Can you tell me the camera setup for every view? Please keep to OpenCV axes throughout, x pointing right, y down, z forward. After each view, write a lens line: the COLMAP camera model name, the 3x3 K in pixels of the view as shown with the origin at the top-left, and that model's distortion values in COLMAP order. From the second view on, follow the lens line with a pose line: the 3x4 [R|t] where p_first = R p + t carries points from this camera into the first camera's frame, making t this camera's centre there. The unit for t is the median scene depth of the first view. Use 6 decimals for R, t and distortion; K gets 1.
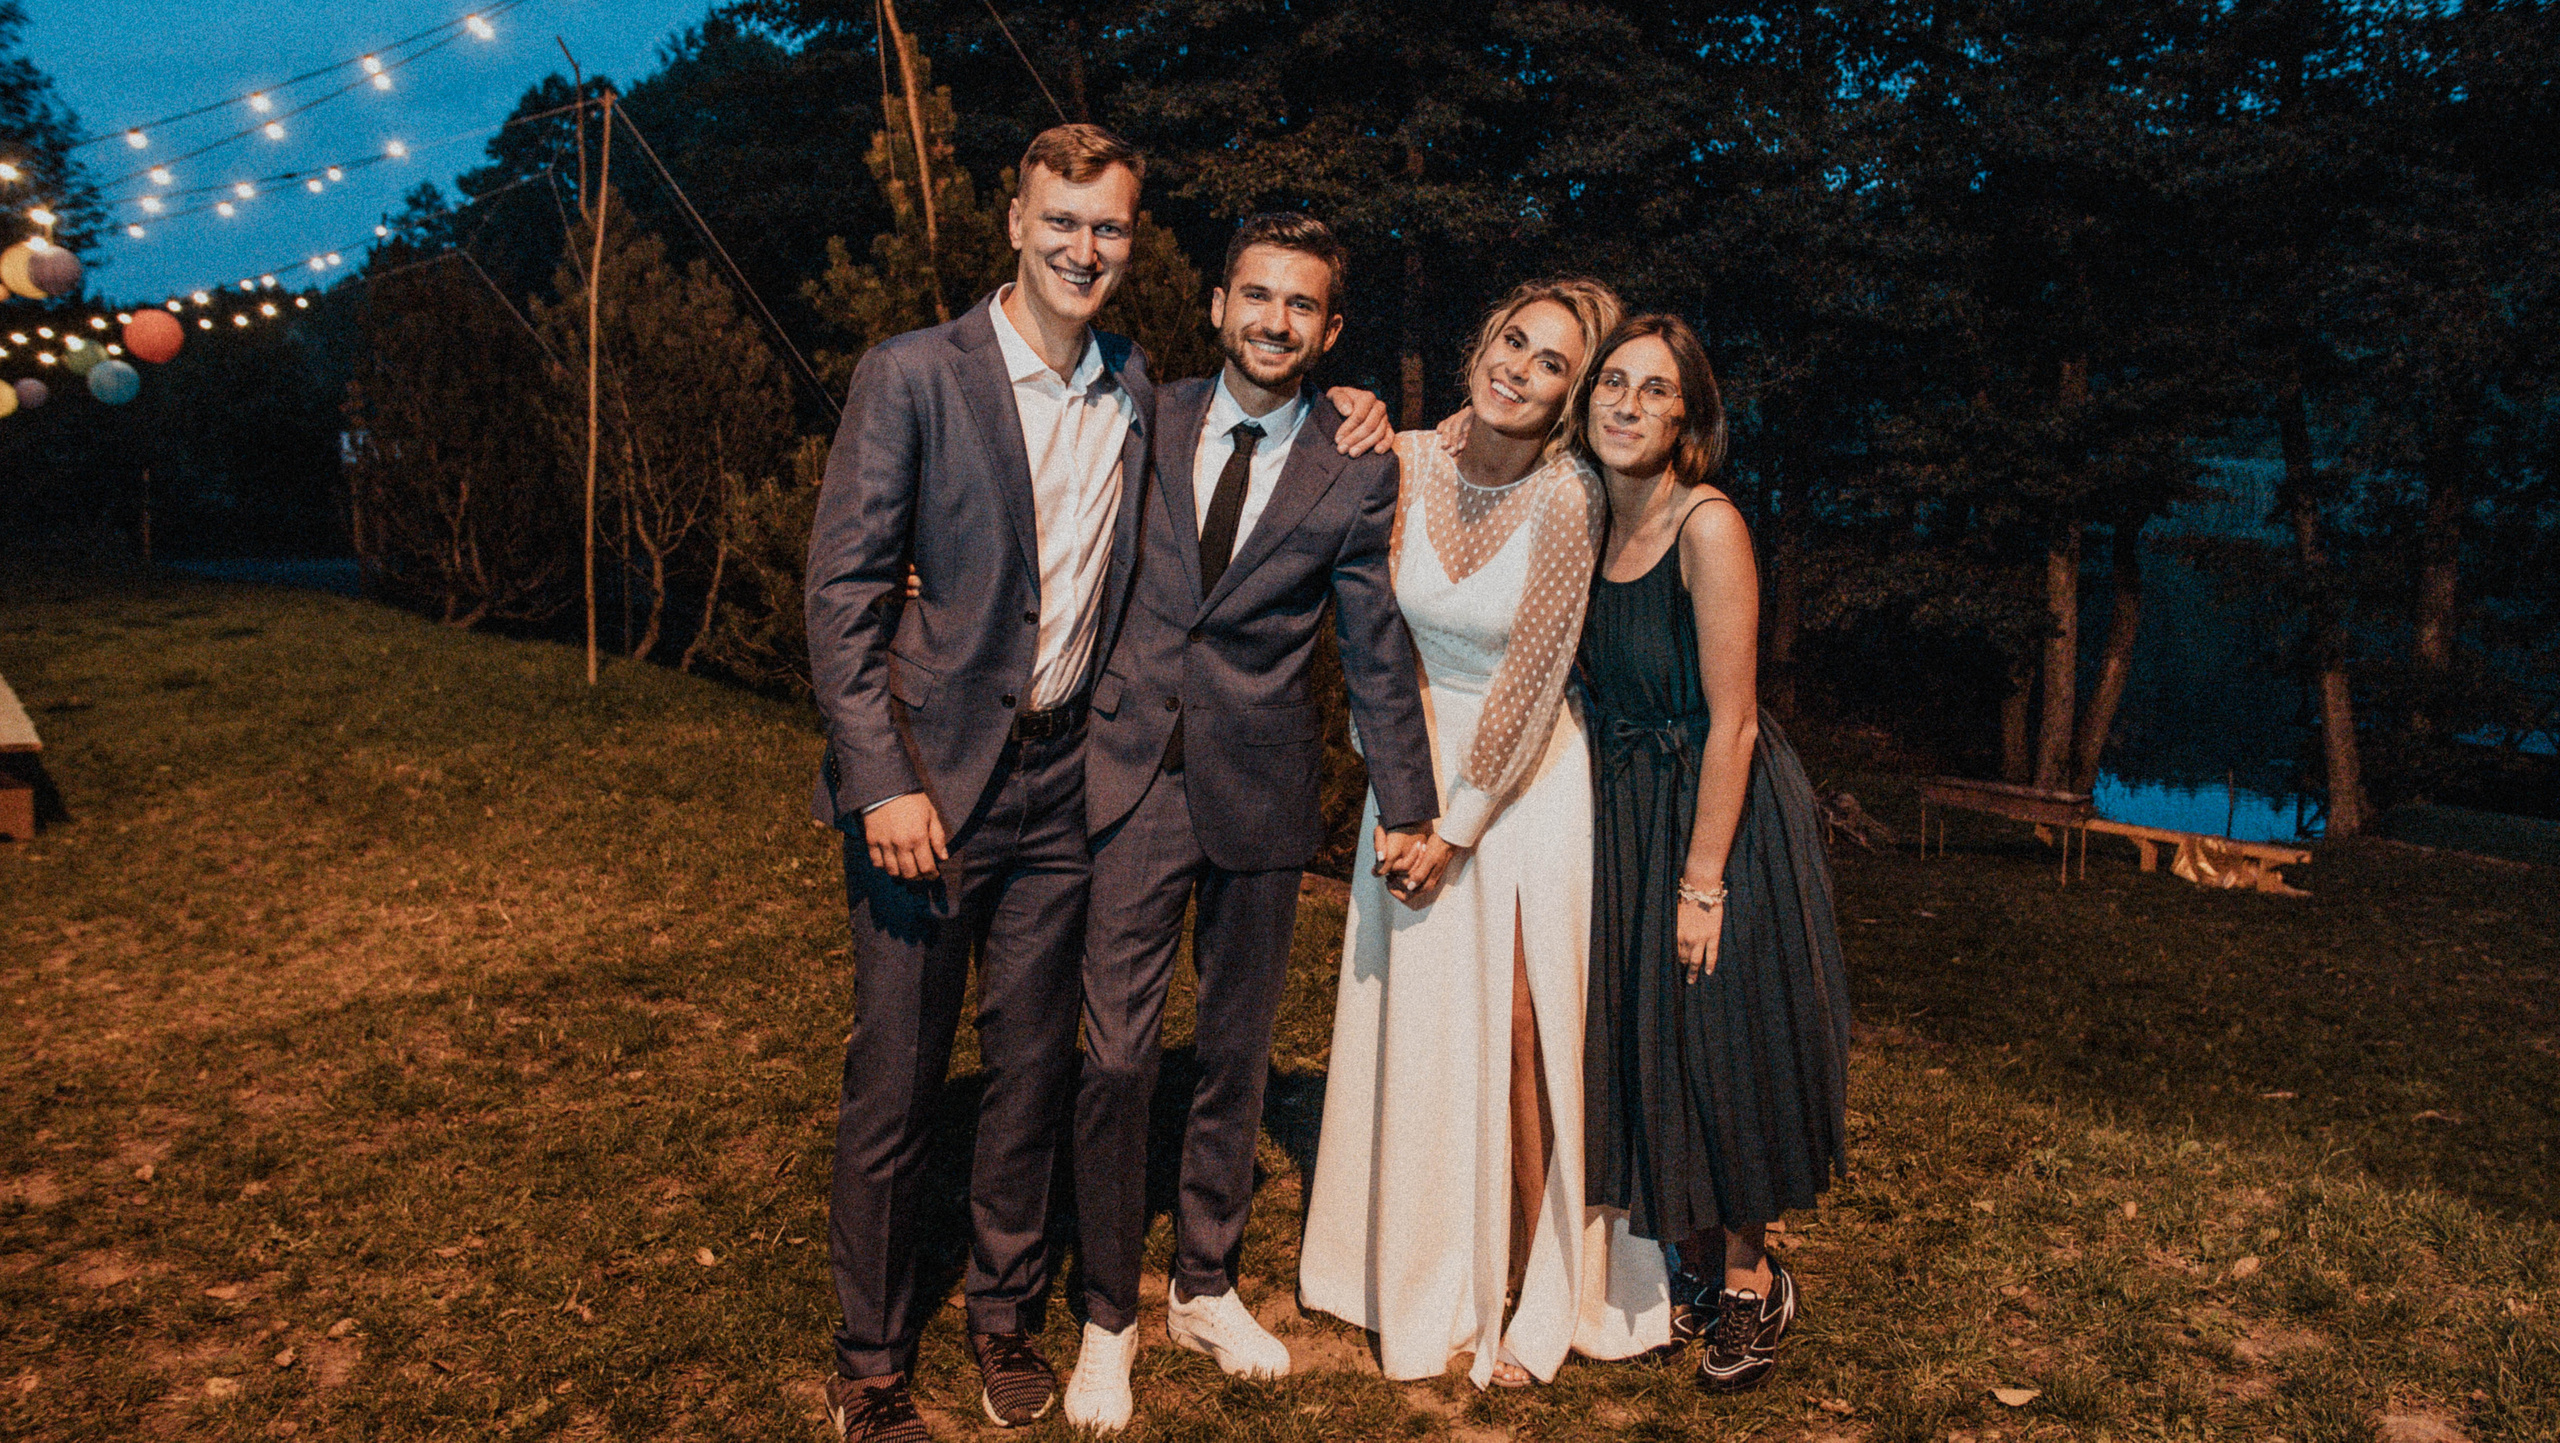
lens RADIAL K [[2002.6, 0, 1281.4], [0, 2002.6, 700.8], [0, 0, 1]] dist [-0.095964, 0.082544]
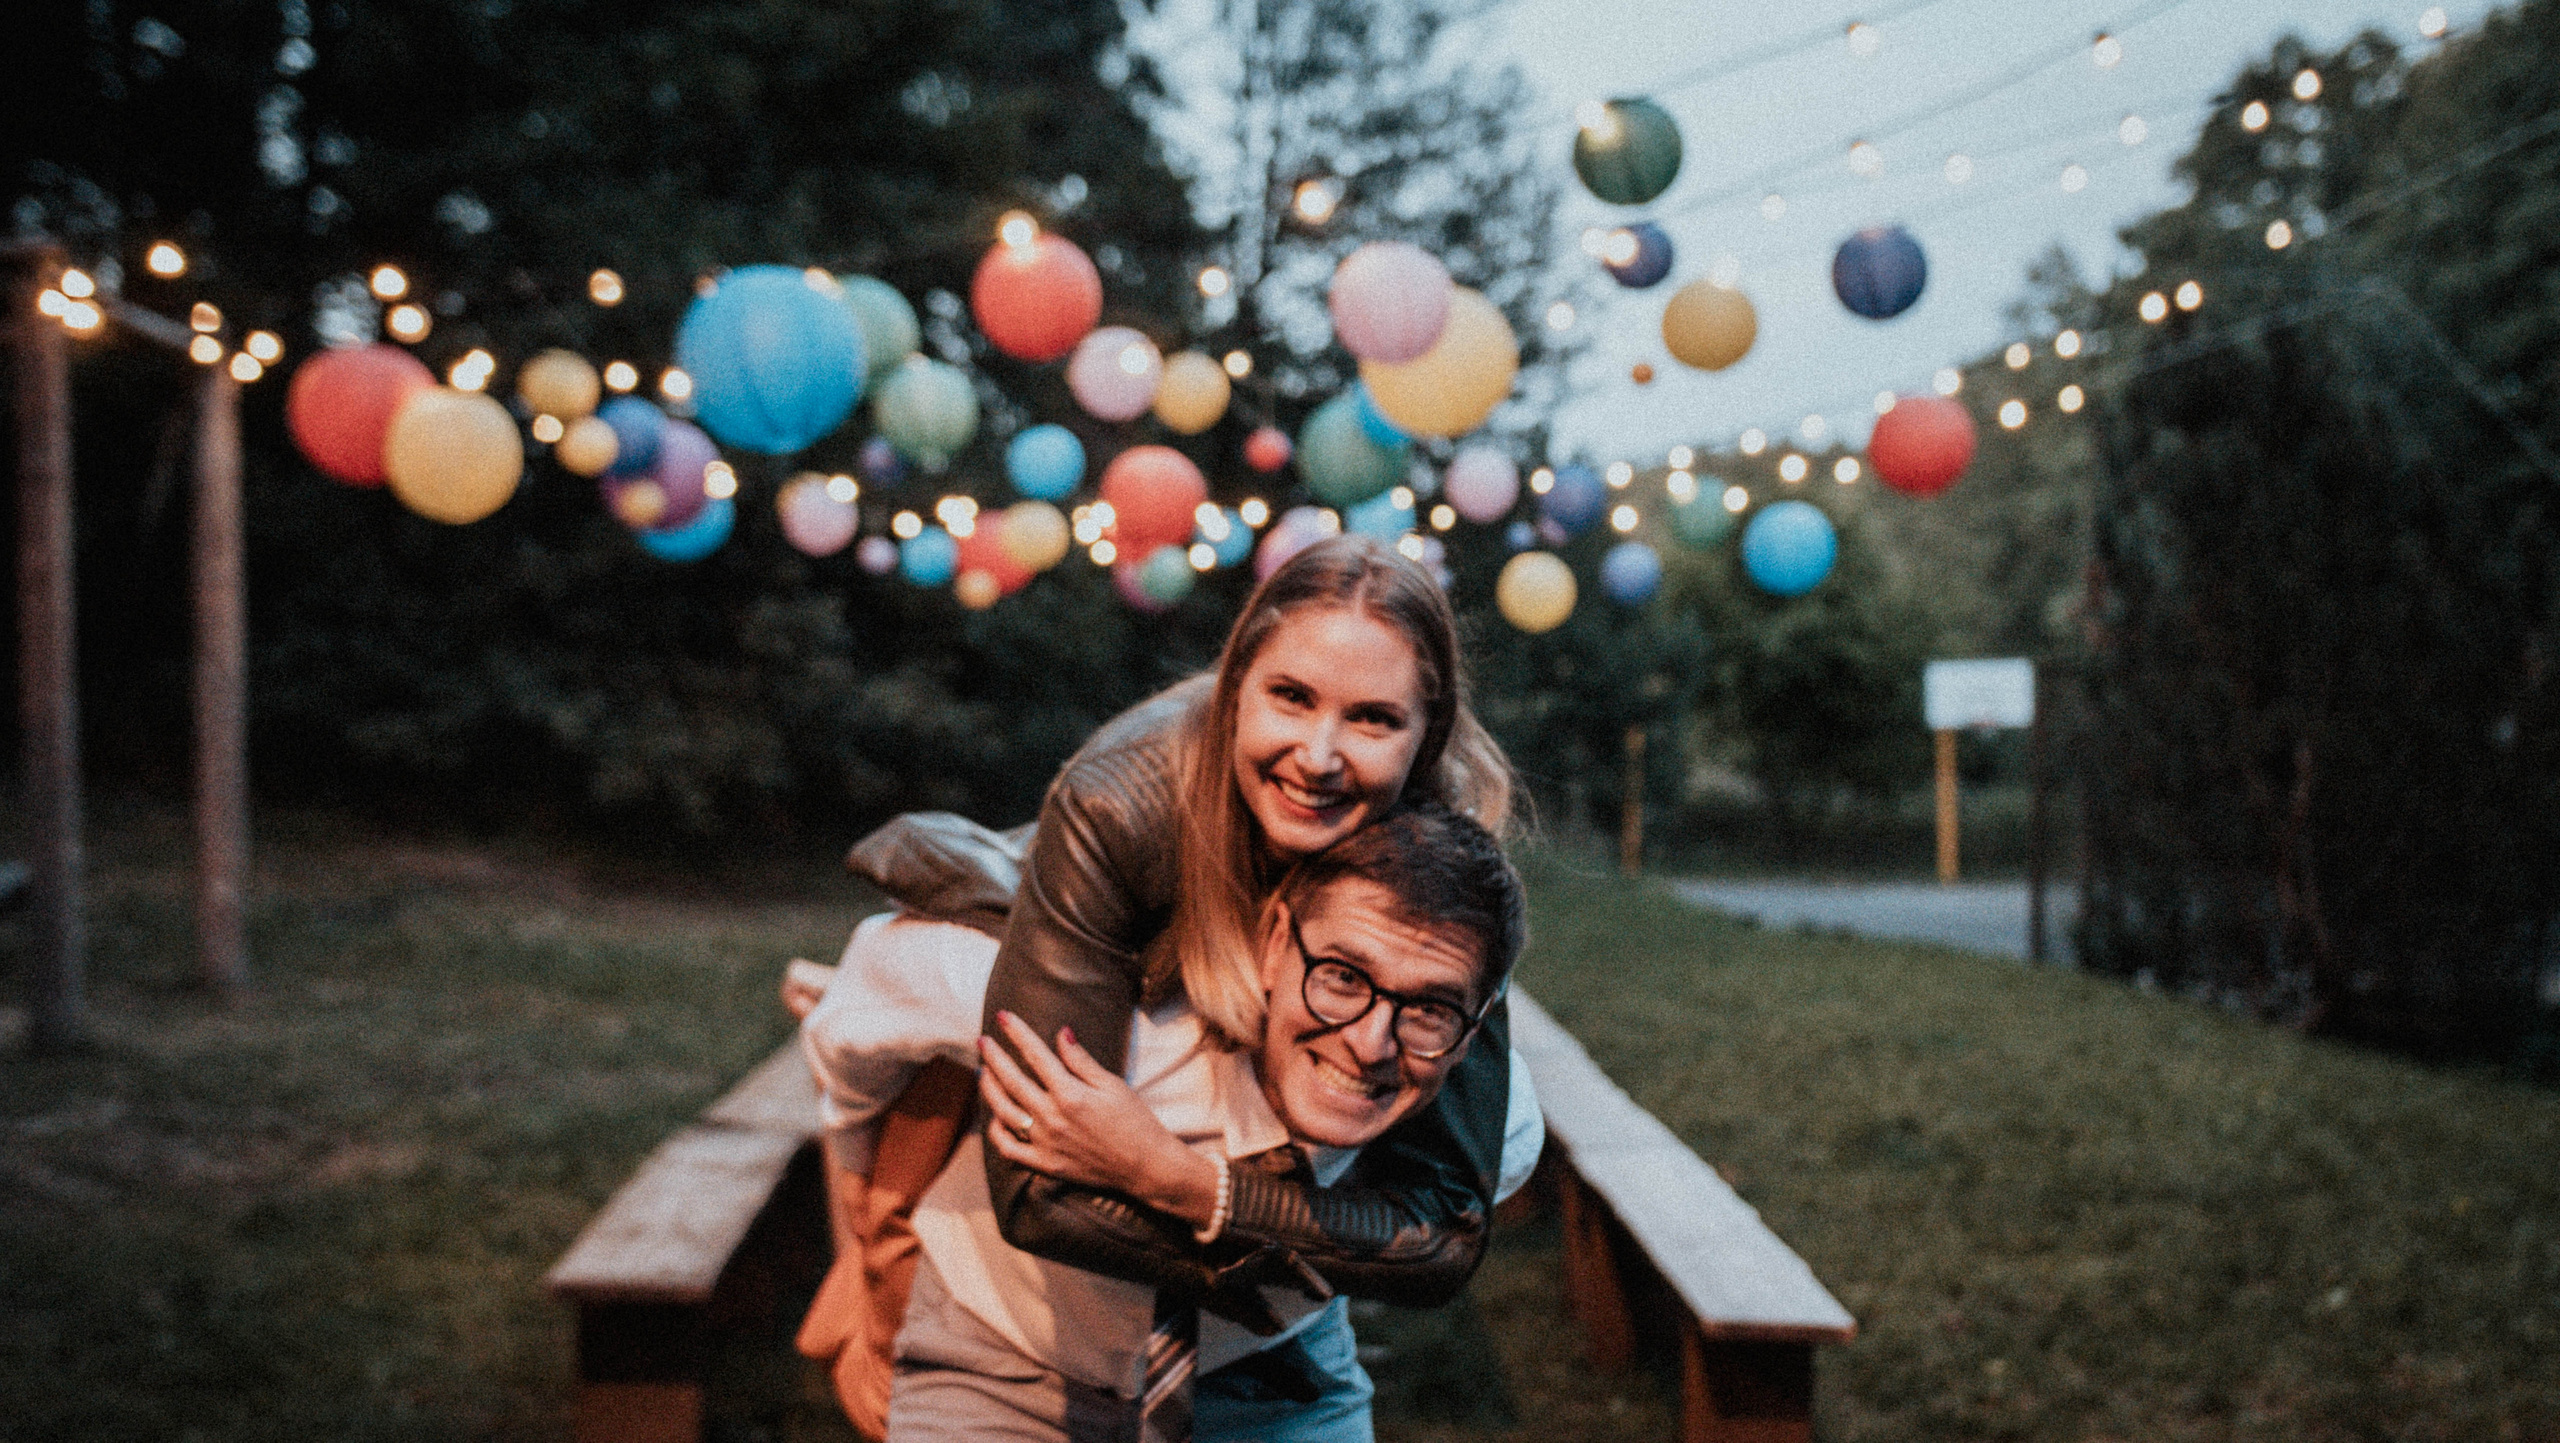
lens RADIAL K [[3641.4, 0, 1347.0], [0, 3641.4, 694.8], [0, 0, 1]] dist [0.086032, 0.000000]
pose [[0.833410, -0.008171, -0.552595, -0.148958], [-0.062752, 0.992025, -0.109309, -0.011198], [0.549081, 0.125776, 0.826251, 0.132363]]
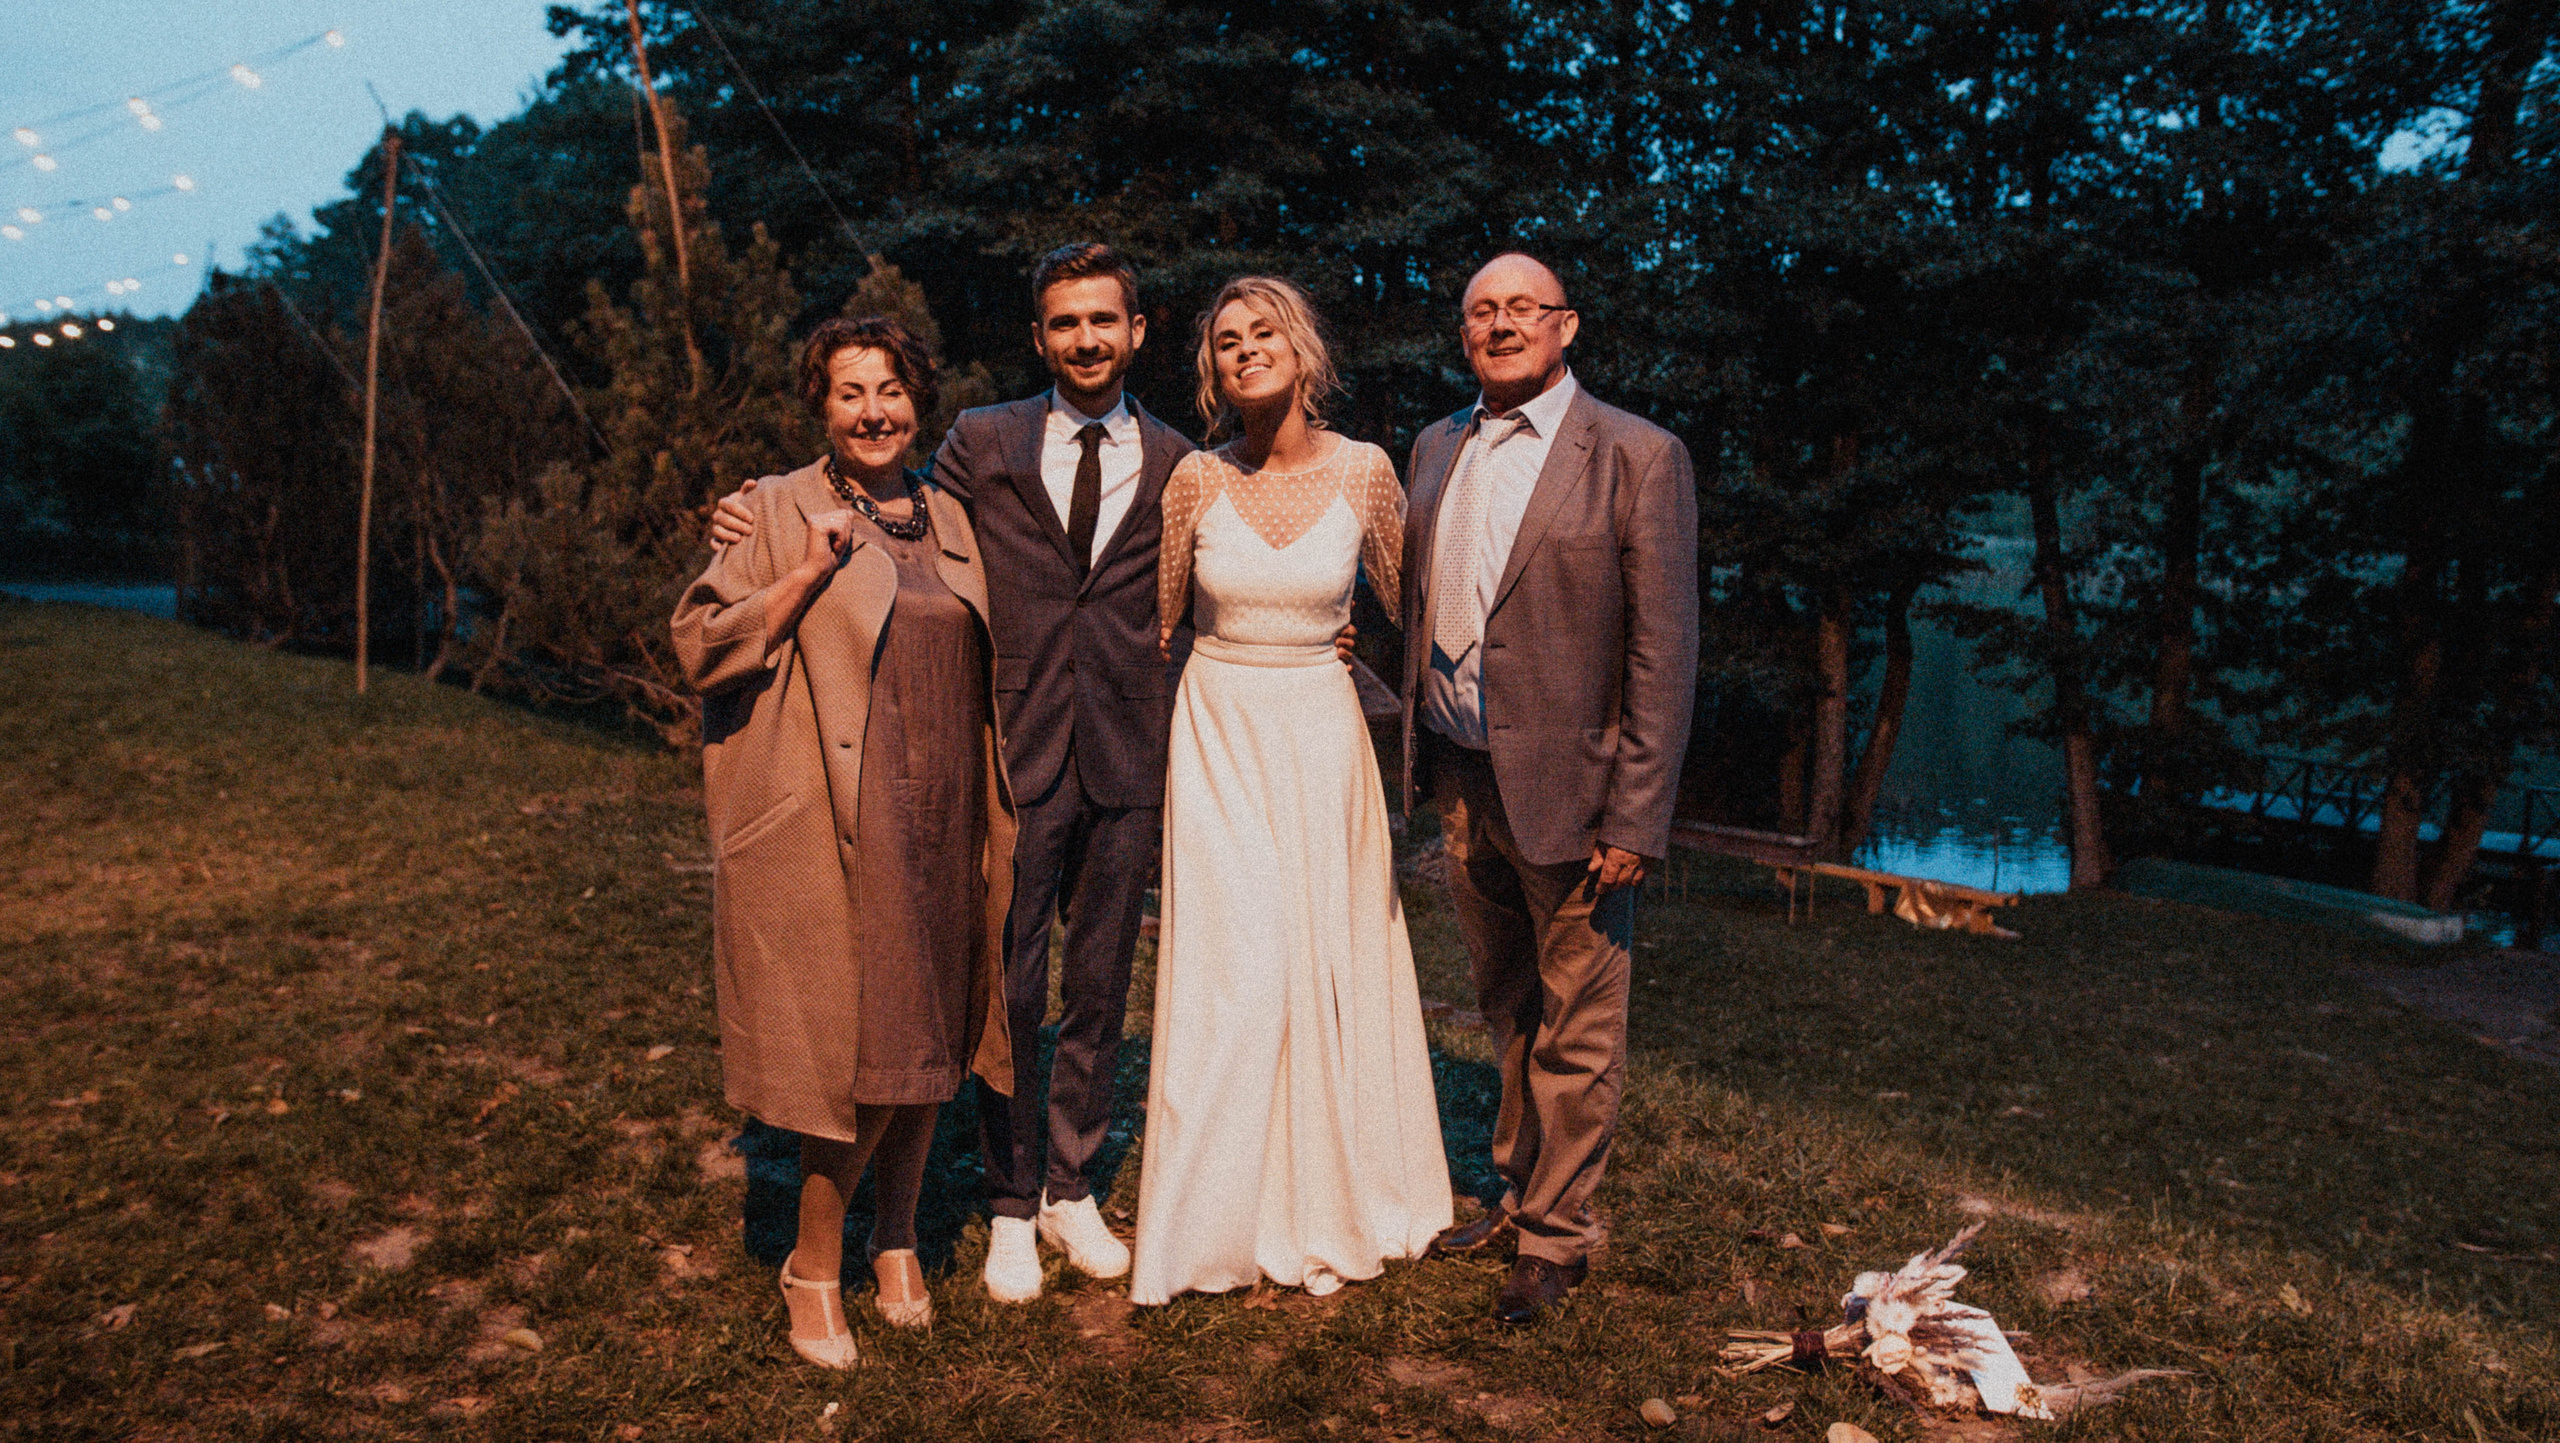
lens RADIAL K [[2002.6, 0, 1273.0], [0, 2002.6, 693.1], [0, 0, 1]] dist [-0.095964, 0.082544]
pose [[0.997776, 0.022632, 0.062699, 0.060324], [-0.020519, 0.999206, -0.034149, 0.014320], [-0.063423, 0.032786, 0.997448, -0.064189]]
